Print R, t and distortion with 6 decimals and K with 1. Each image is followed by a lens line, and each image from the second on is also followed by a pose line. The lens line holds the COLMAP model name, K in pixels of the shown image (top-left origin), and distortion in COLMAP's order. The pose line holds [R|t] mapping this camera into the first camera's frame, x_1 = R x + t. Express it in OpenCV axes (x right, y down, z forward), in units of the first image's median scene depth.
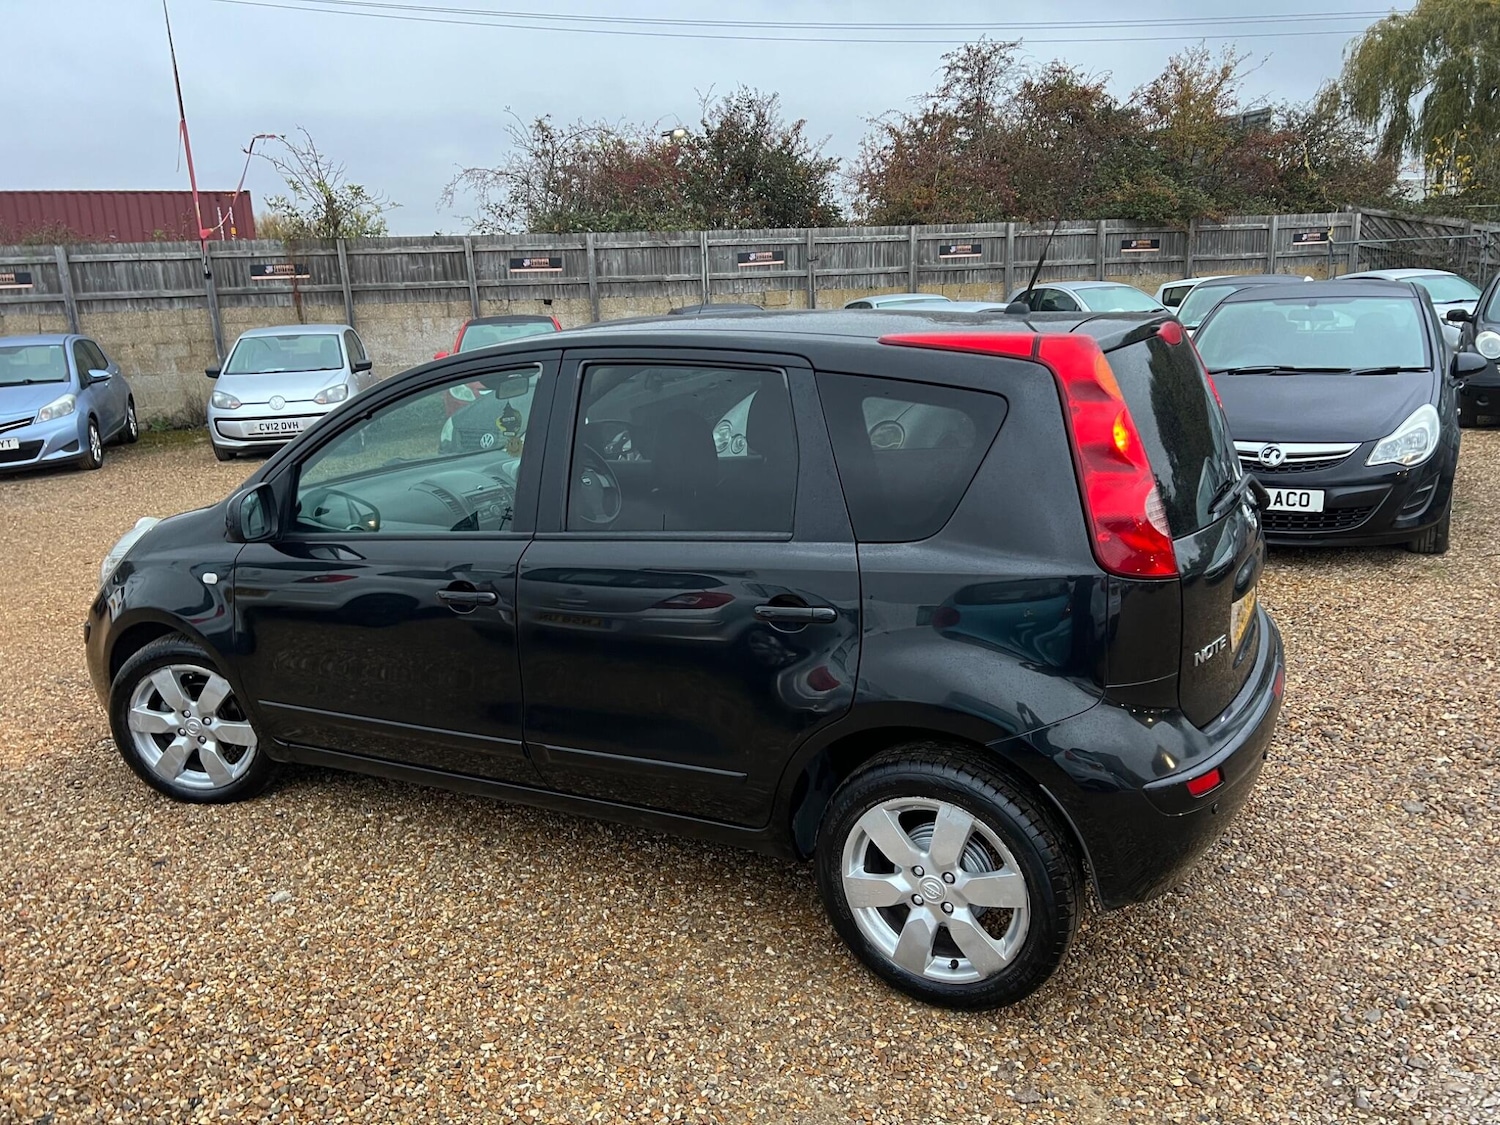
lens RADIAL K [[1123.9, 0, 756.6], [0, 1123.9, 548.4], [0, 0, 1]] dist [0.059739, -0.063664]
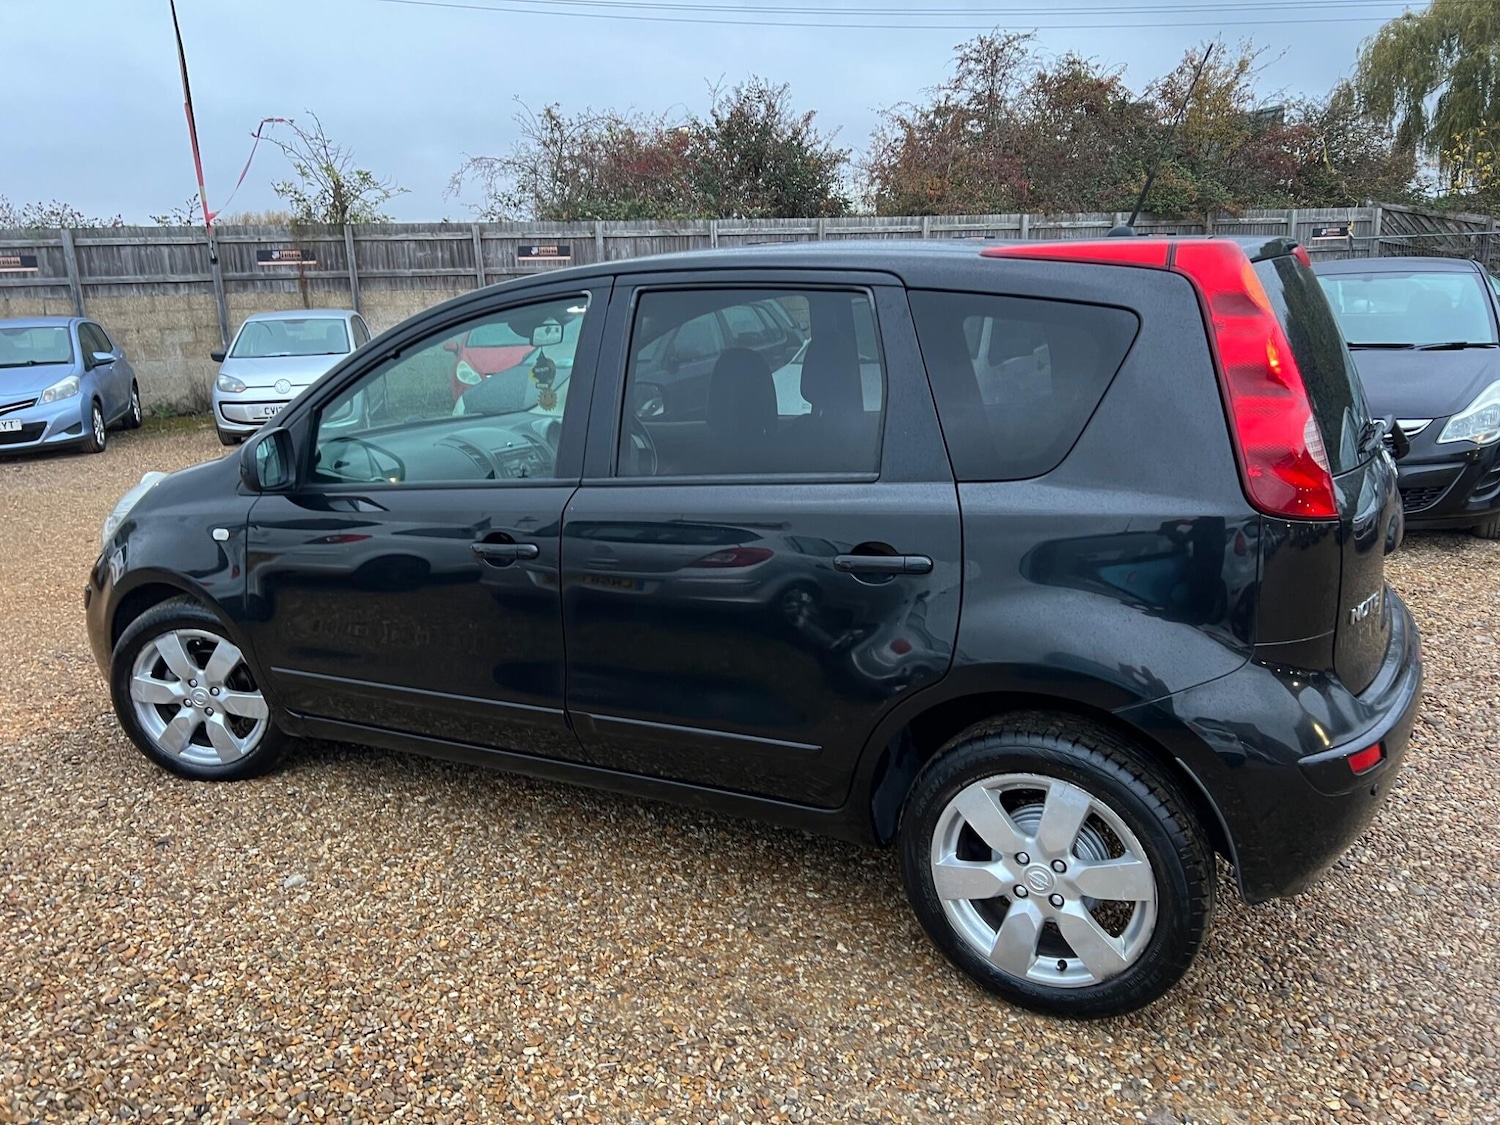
lens RADIAL K [[1123.9, 0, 739.1], [0, 1123.9, 537.4], [0, 0, 1]] dist [0.059739, -0.063664]
pose [[0.999882, 0.009181, -0.012336, -0.052660], [-0.009322, 0.999891, -0.011414, 0.037494], [0.012230, 0.011528, 0.999859, 0.089647]]
